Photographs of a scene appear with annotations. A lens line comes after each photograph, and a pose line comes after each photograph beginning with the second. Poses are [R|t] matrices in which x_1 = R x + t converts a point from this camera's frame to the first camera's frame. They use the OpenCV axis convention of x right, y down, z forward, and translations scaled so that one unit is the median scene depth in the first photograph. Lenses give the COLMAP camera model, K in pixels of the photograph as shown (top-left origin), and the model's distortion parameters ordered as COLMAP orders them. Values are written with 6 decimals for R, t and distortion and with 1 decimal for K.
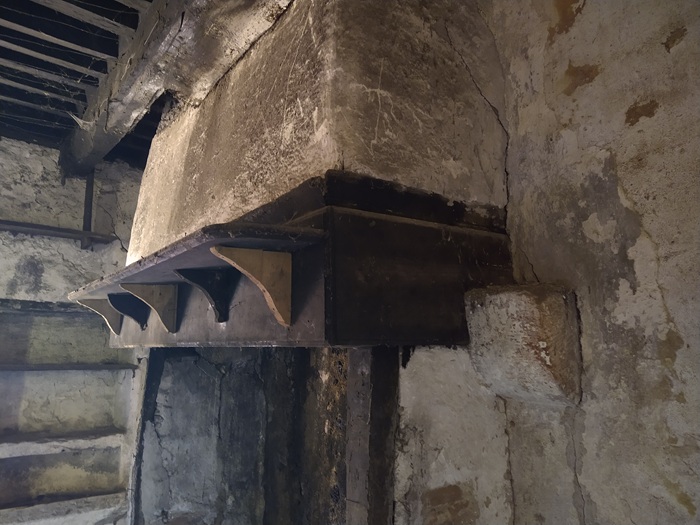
lens RADIAL K [[523.6, 0, 346.6], [0, 523.6, 258.9], [0, 0, 1]] dist [0.087885, -0.103059]
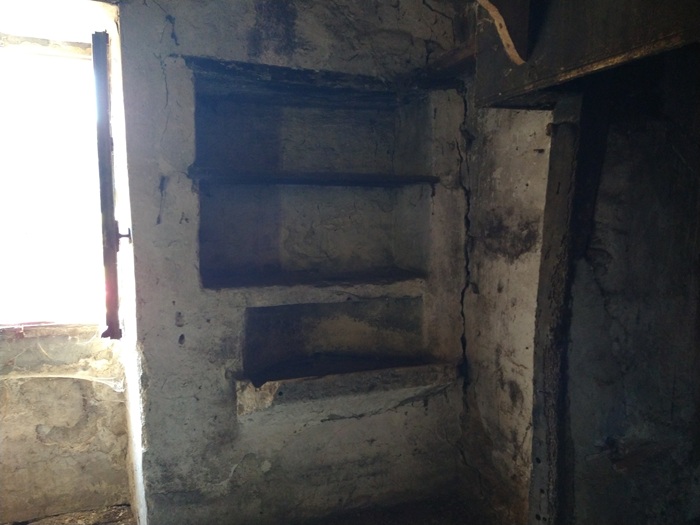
lens RADIAL K [[512.6, 0, 348.5], [0, 512.6, 259.8], [0, 0, 1]] dist [0.133168, -0.178050]
pose [[0.951088, 0.029628, -0.307496, -0.339872], [0.057012, 0.961458, 0.268976, 0.138572], [0.303613, -0.273351, 0.912742, 0.425568]]
